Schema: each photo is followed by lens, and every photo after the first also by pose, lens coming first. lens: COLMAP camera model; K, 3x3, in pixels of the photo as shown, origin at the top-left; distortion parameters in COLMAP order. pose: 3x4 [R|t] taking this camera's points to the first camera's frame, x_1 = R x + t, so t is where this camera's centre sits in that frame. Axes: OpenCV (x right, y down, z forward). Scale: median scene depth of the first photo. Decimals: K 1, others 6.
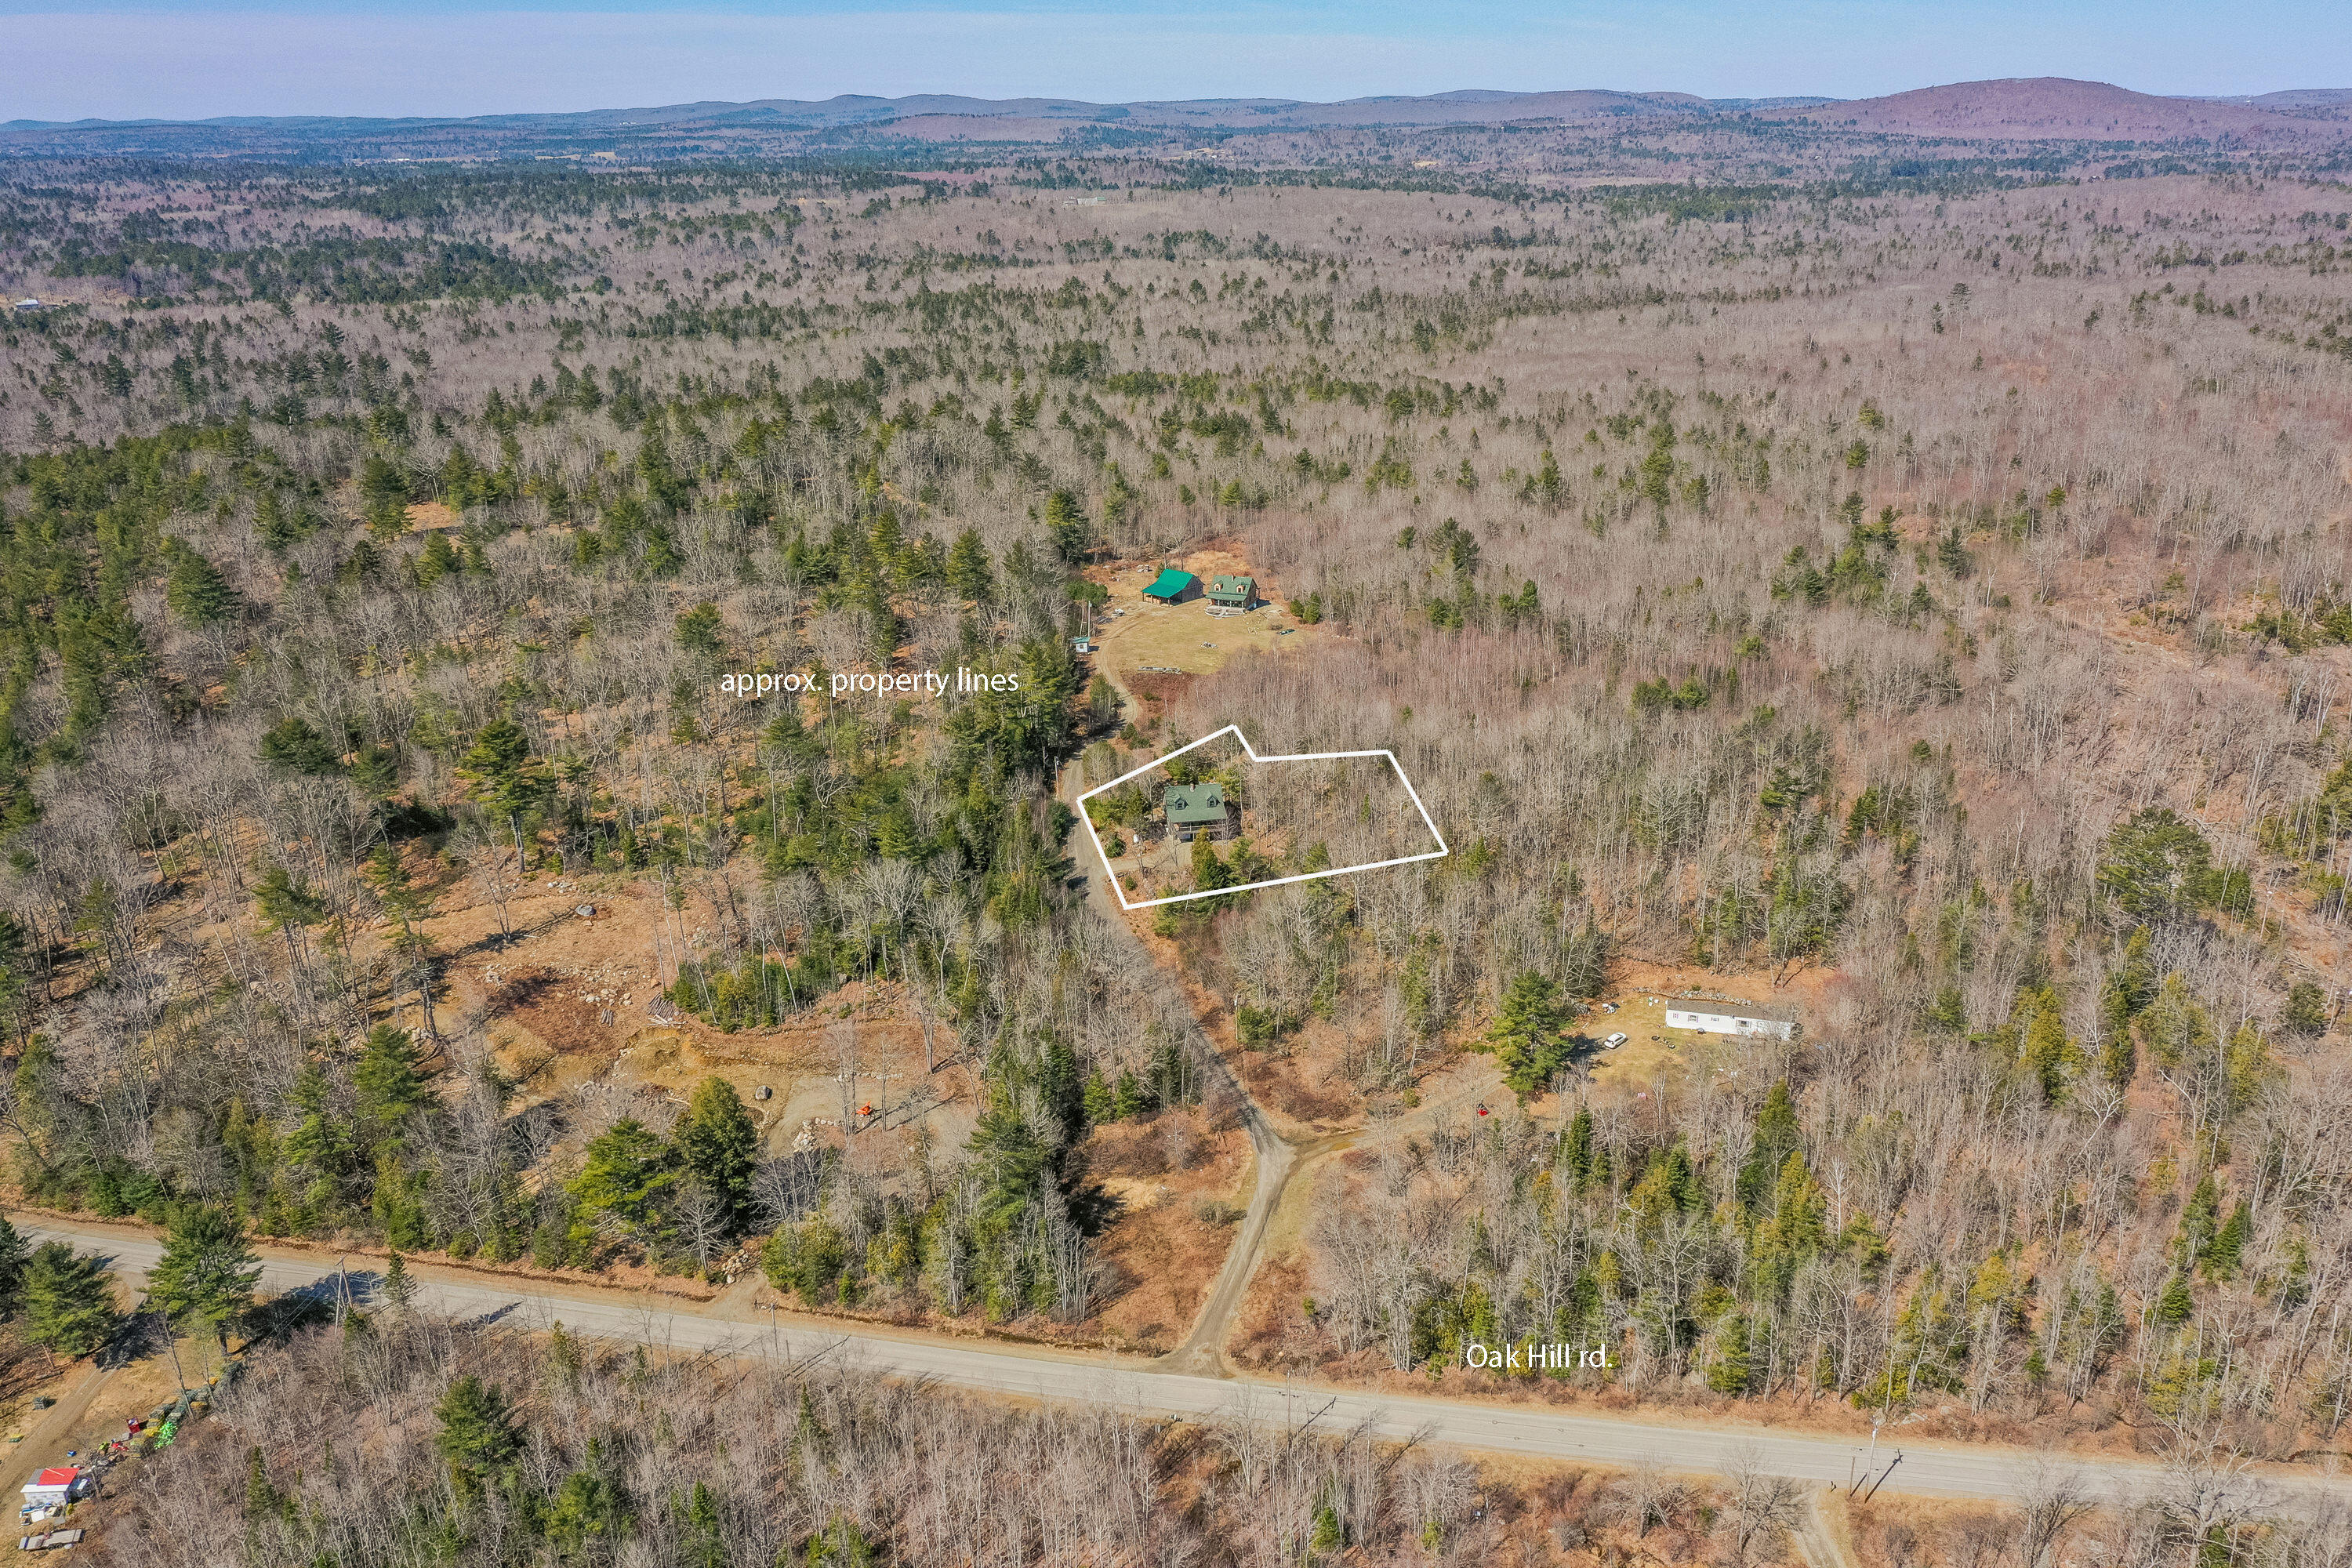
lens RADIAL K [[1860.0, 0, 1177.4], [0, 1860.0, 784.0], [0, 0, 1]] dist [0.002267, -0.005610]
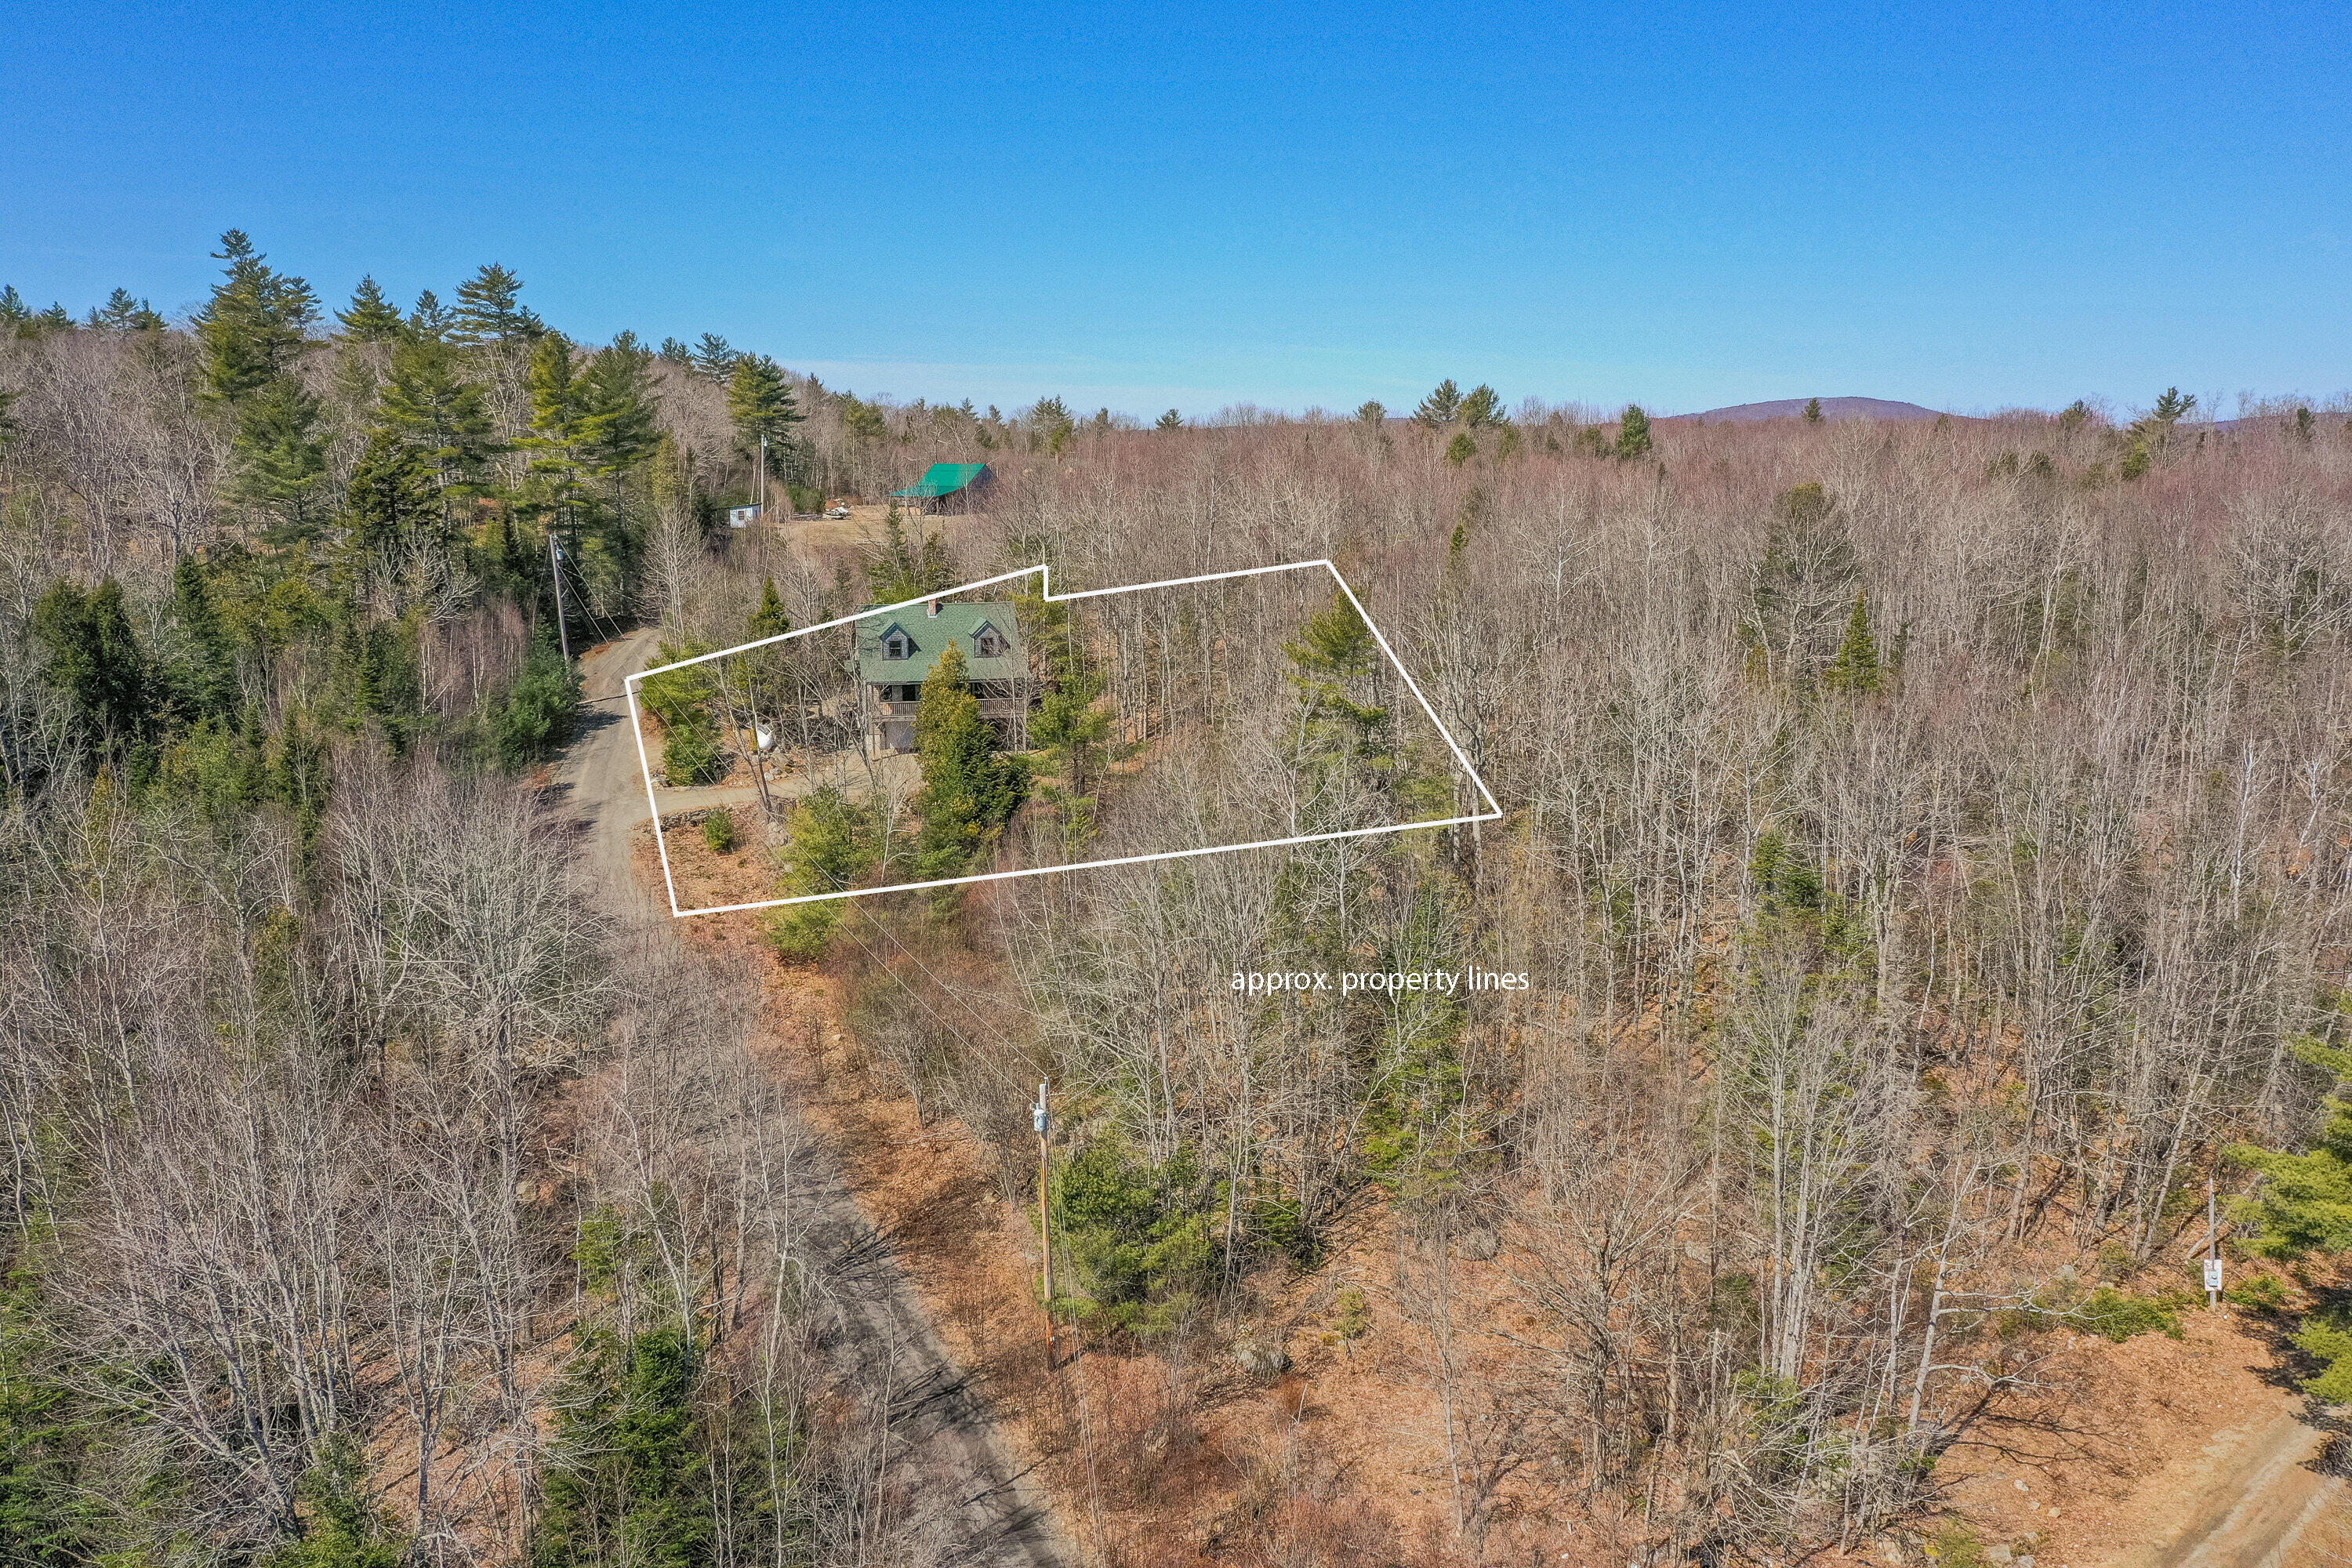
lens RADIAL K [[1860.0, 0, 1174.3], [0, 1860.0, 787.6], [0, 0, 1]] dist [0.002267, -0.005610]
pose [[0.996587, -0.004694, 0.082416, 0.028801], [0.019194, 0.984195, -0.176046, 0.115400], [-0.080287, 0.177027, 0.980926, 0.765627]]
